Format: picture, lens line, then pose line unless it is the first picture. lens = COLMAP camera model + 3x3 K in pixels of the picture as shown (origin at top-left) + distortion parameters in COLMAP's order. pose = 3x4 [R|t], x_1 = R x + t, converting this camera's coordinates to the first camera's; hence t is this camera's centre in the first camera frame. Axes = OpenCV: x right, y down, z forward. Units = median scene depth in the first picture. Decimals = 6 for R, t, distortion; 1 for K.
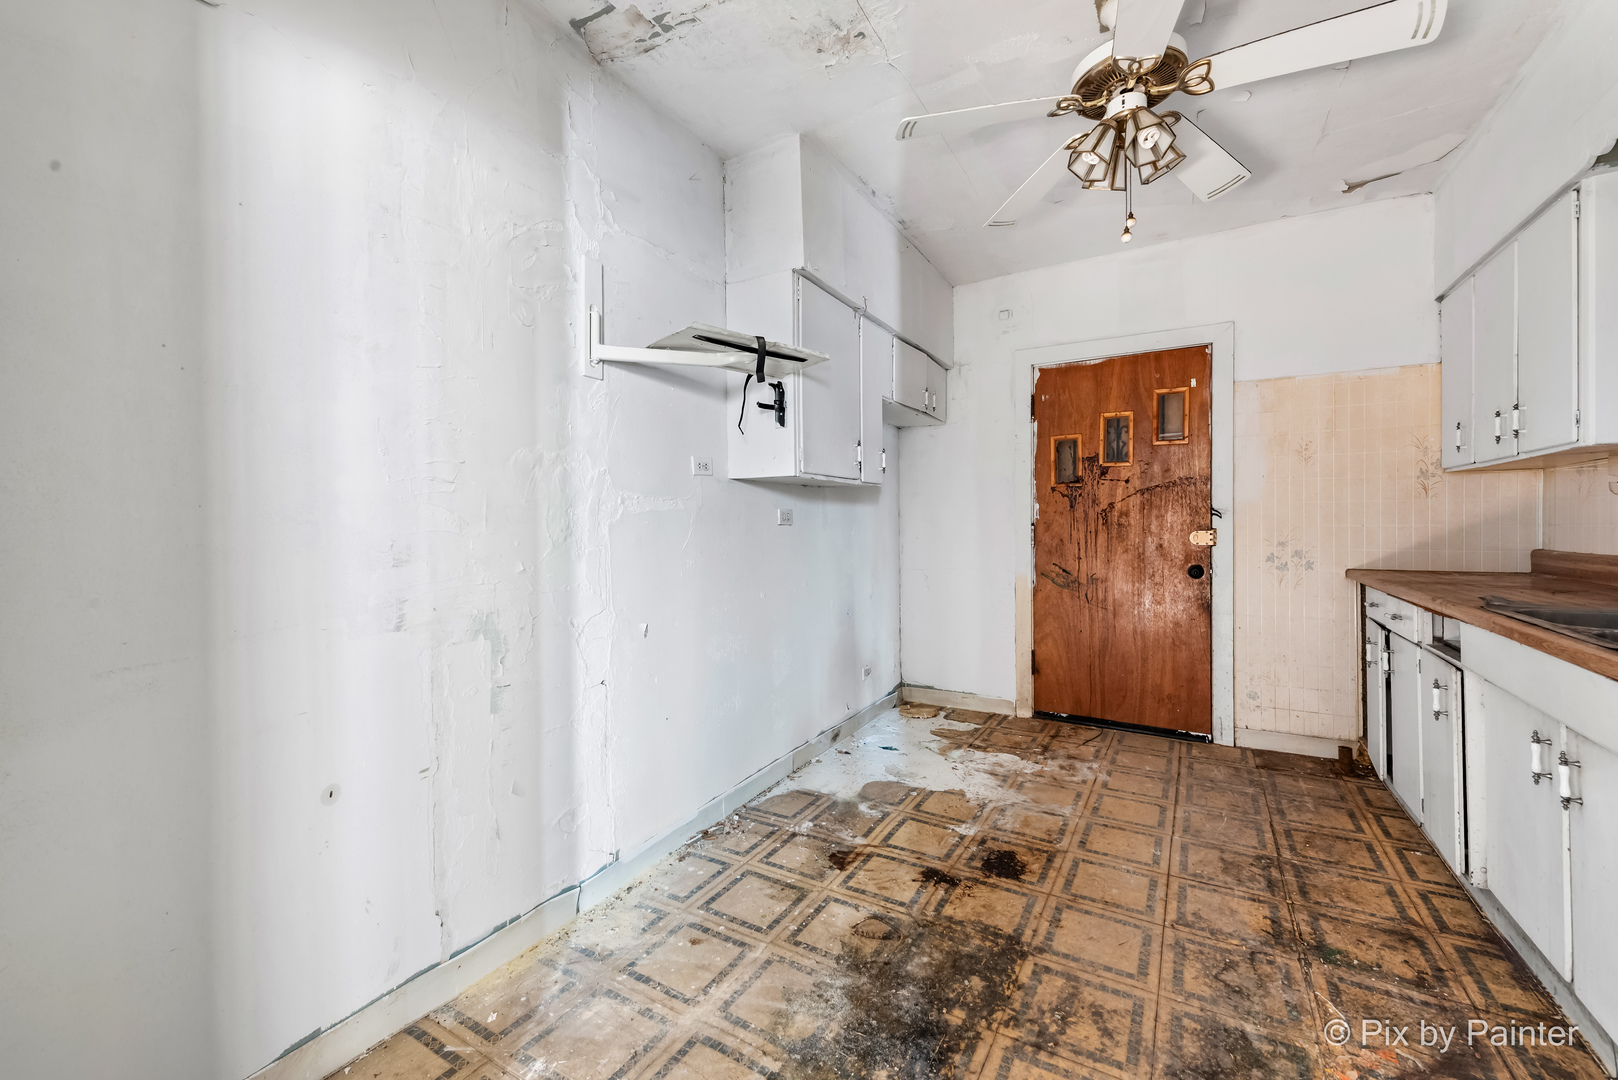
lens RADIAL K [[650.8, 0, 810.3], [0, 650.8, 530.2], [0, 0, 1]] dist [0.016611, -0.004946]
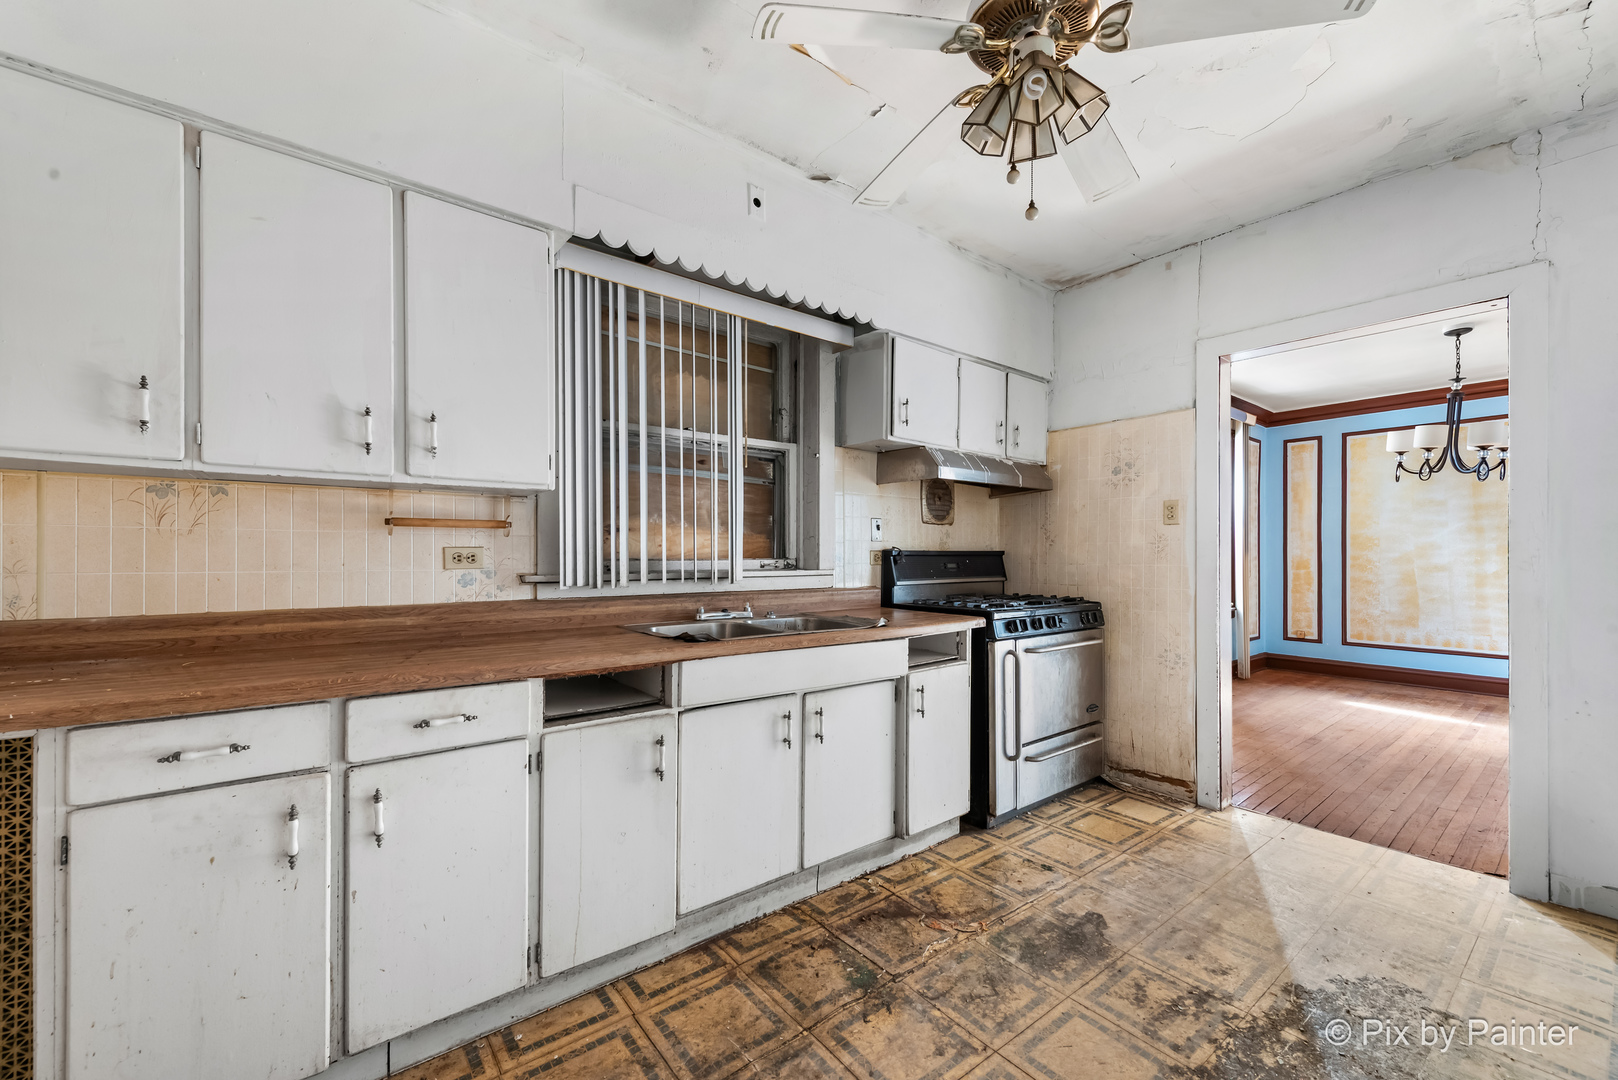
lens RADIAL K [[645.4, 0, 811.5], [0, 645.4, 545.6], [0, 0, 1]] dist [0.016756, -0.004294]
pose [[-0.930698, 0.014271, 0.365509, 0.308069], [0.011097, 0.999880, -0.010783, -0.019085], [-0.365619, -0.005979, -0.930745, 1.280133]]
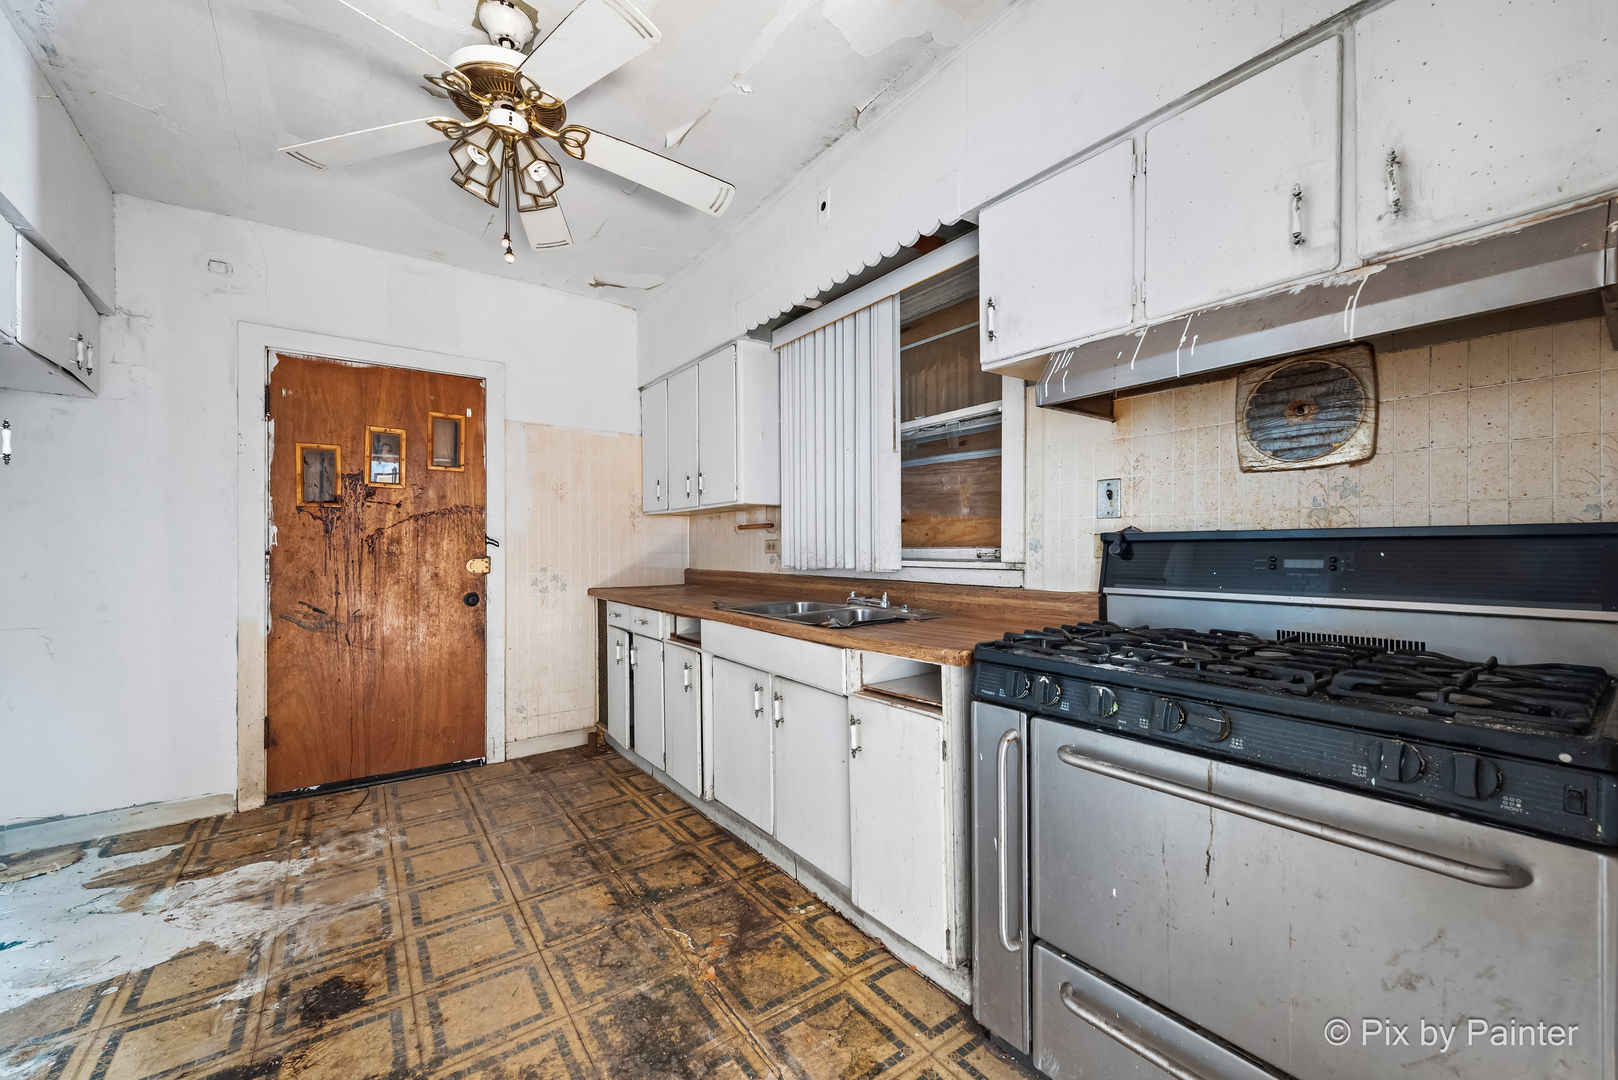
lens RADIAL K [[645.4, 0, 811.5], [0, 645.4, 545.6], [0, 0, 1]] dist [0.016756, -0.004294]
pose [[0.402755, 0.007776, 0.915275, -0.147492], [0.009558, 0.999874, -0.012700, -0.002404], [-0.915258, 0.013863, 0.402630, 0.142303]]
